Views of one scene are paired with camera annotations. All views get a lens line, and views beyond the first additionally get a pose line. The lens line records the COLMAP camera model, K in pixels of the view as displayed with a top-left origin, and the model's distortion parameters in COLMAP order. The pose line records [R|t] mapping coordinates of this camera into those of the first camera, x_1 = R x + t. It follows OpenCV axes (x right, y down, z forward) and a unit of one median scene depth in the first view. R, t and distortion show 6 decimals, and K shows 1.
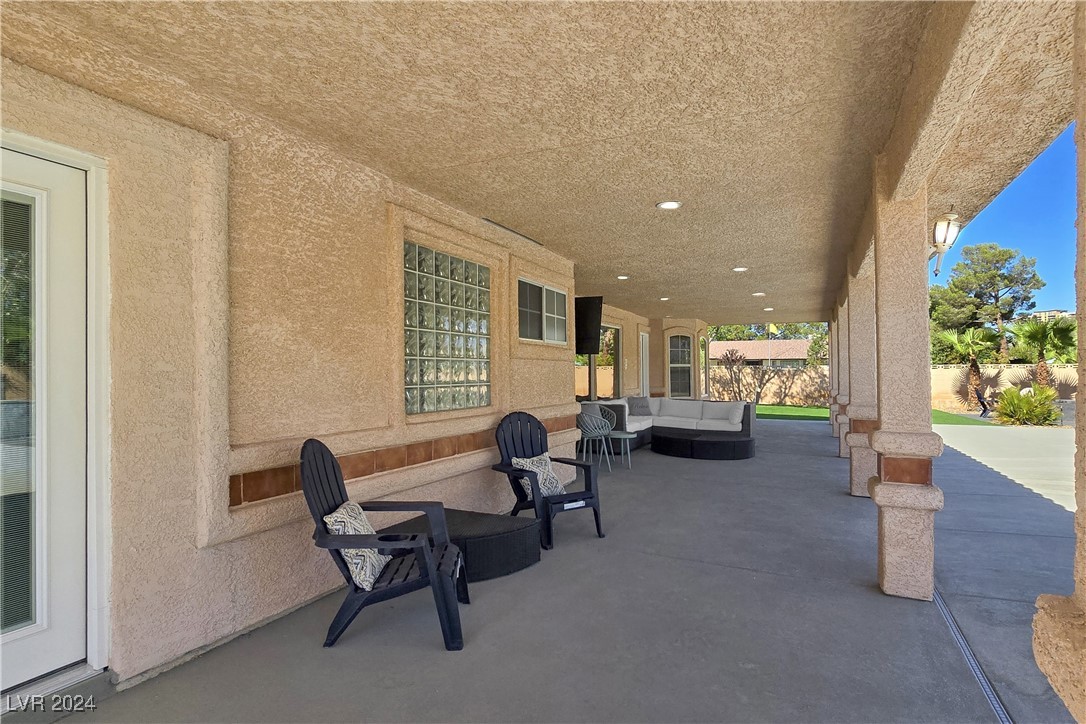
lens RADIAL K [[580.8, 0, 535.5], [0, 580.8, 362.4], [0, 0, 1]] dist [-0.002683, -0.000613]
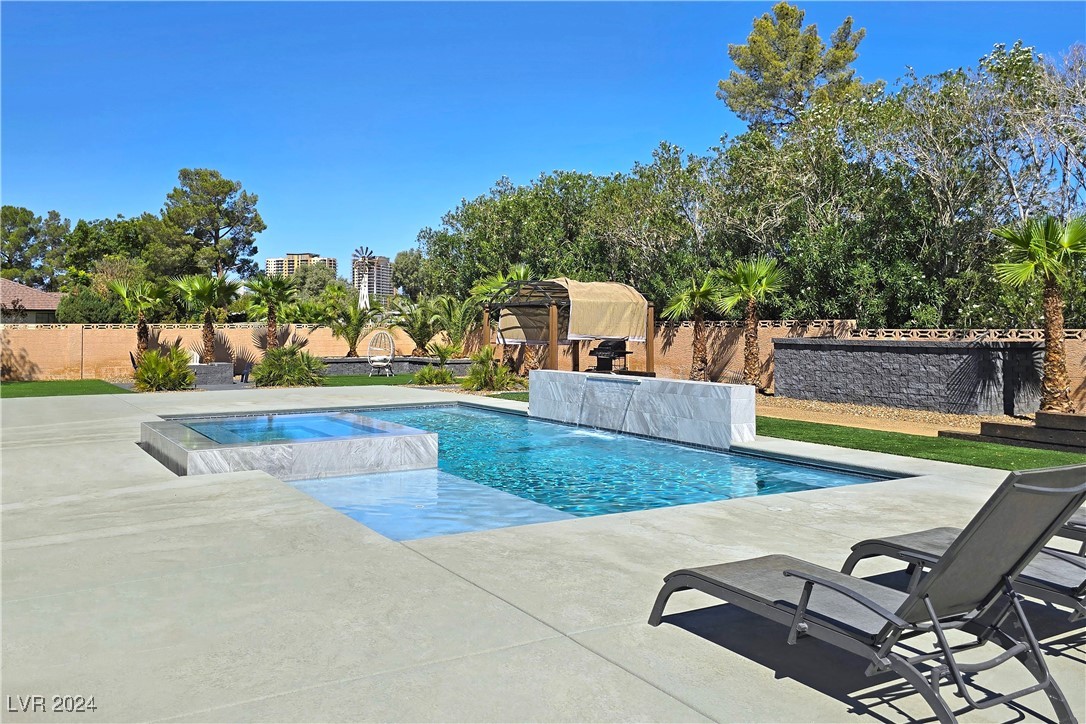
lens RADIAL K [[934.8, 0, 532.2], [0, 934.8, 309.5], [0, 0, 1]] dist [0.071817, -0.029944]
pose [[0.572966, 0.019261, 0.819352, -0.020450], [-0.016108, 0.999795, -0.012239, -0.004107], [-0.819421, -0.006185, 0.573159, -0.105920]]
